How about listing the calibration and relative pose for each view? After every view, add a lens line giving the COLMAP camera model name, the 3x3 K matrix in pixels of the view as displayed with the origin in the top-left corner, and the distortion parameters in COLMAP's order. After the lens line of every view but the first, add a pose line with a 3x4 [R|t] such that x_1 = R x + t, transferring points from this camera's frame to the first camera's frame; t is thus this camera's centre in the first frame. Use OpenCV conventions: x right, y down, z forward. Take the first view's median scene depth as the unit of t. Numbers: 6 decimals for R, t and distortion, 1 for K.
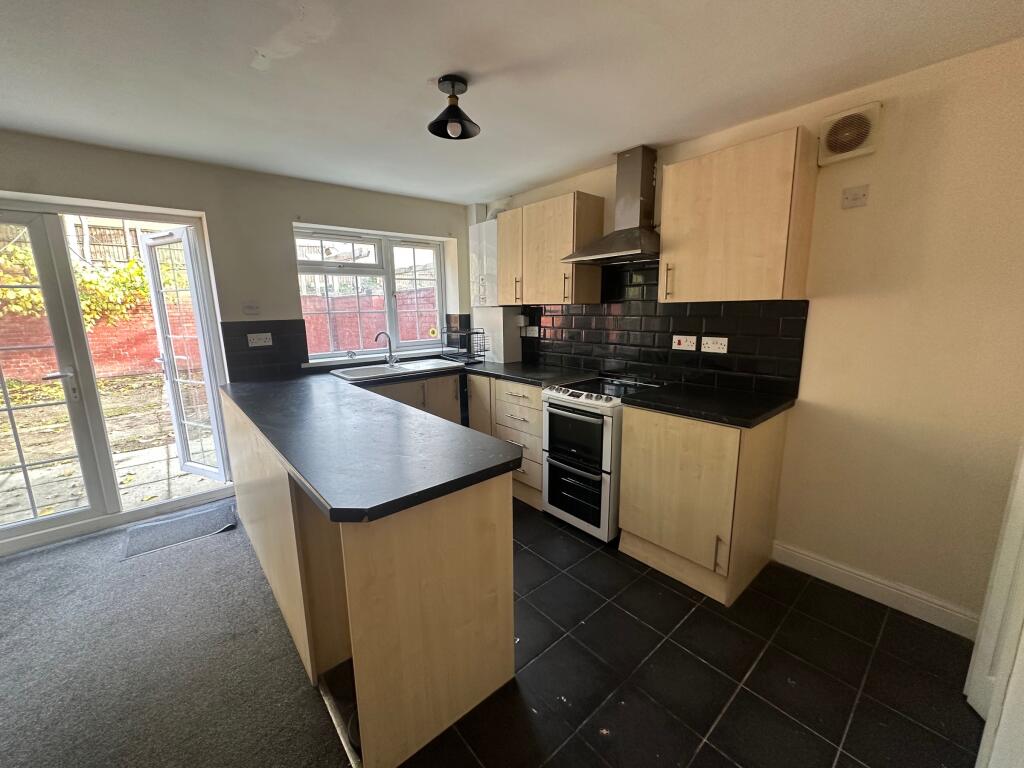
lens RADIAL K [[407.5, 0, 512.0], [0, 407.5, 384.0], [0, 0, 1]] dist [-0.002620, 0.000233]
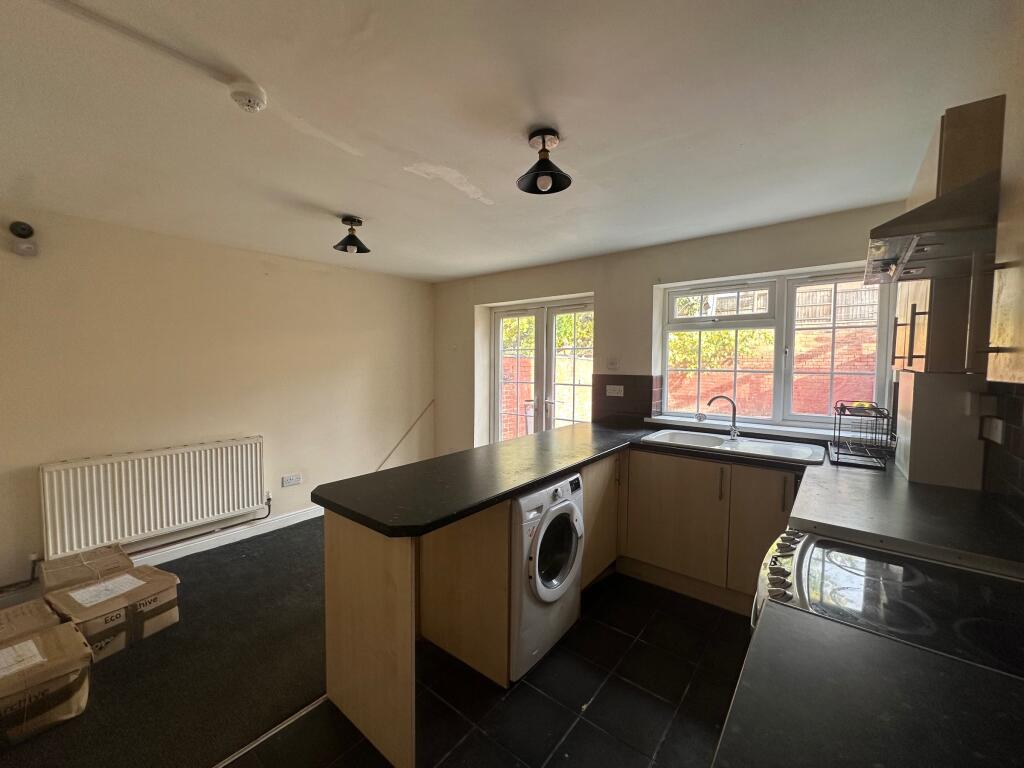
lens RADIAL K [[407.5, 0, 512.0], [0, 407.5, 384.0], [0, 0, 1]] dist [-0.002620, 0.000233]
pose [[0.186601, 0.070756, -0.979885, 0.470841], [-0.192183, 0.980762, 0.034222, -0.112503], [0.963455, 0.181931, 0.196609, 0.491444]]
